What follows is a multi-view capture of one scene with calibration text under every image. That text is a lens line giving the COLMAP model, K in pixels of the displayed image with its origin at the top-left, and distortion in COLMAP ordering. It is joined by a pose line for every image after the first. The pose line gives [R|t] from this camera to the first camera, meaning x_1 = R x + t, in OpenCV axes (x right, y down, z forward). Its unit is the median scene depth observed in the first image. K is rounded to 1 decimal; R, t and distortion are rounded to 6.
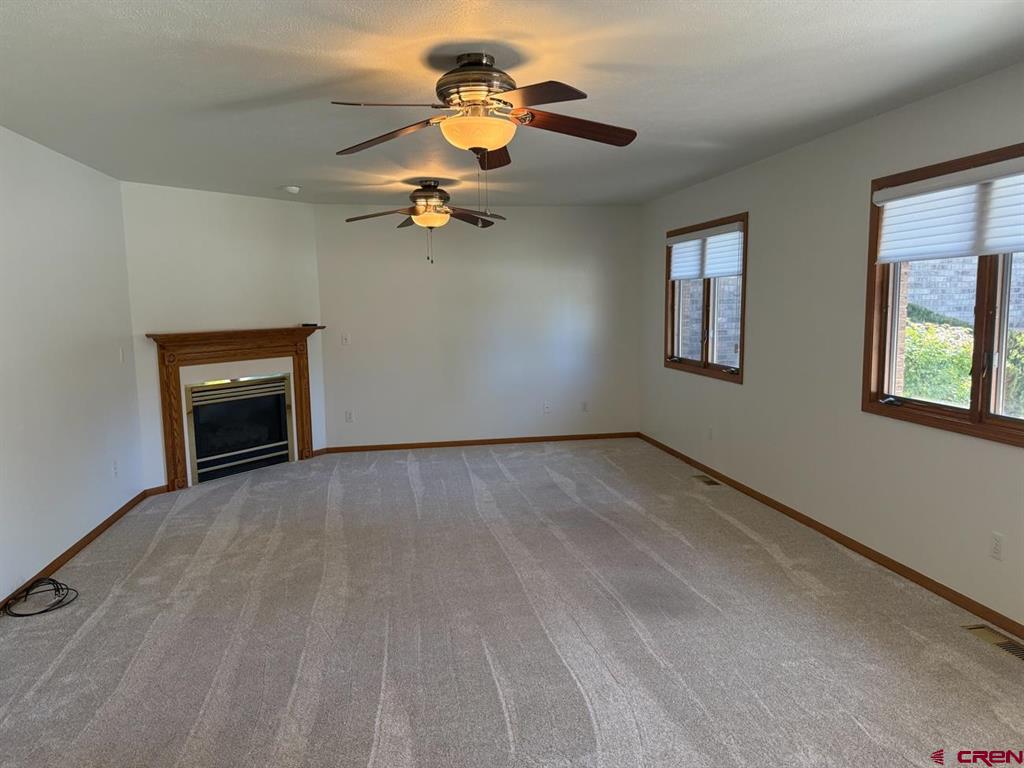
lens RADIAL K [[718.4, 0, 525.2], [0, 718.4, 378.0], [0, 0, 1]] dist [0.087073, -0.122764]
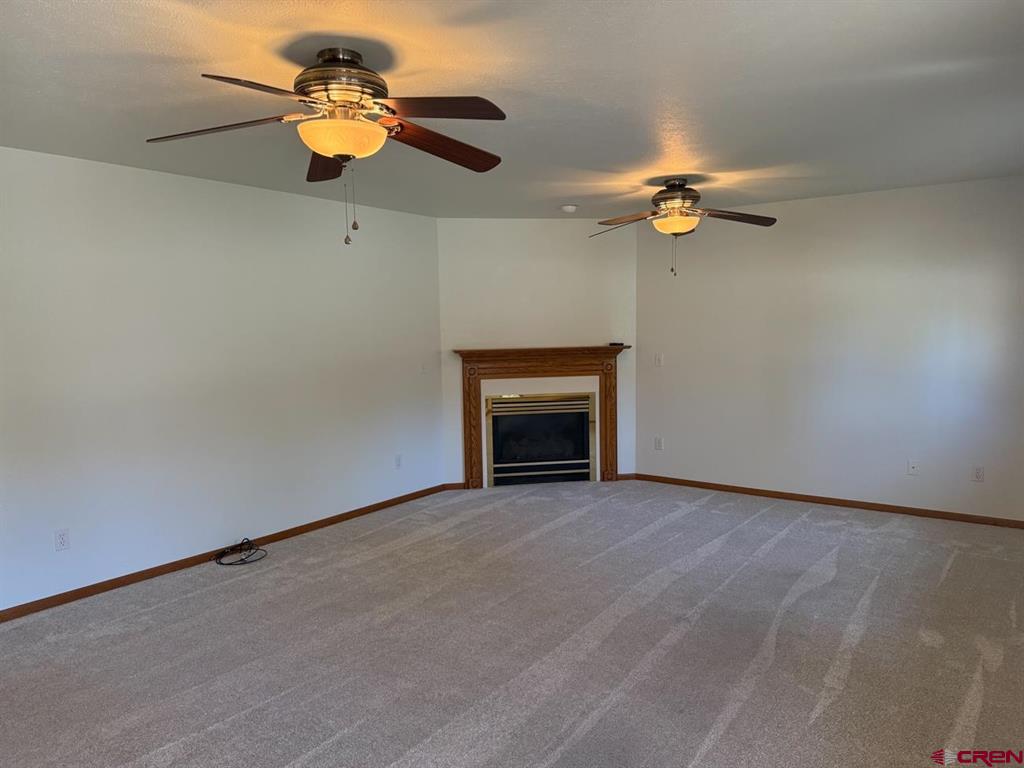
lens RADIAL K [[718.4, 0, 509.9], [0, 718.4, 378.5], [0, 0, 1]] dist [0.087073, -0.122764]
pose [[0.682671, 0.060992, -0.728176, 0.356118], [-0.070776, 0.997344, 0.017184, -0.038851], [0.727290, 0.039806, 0.685175, 0.272841]]
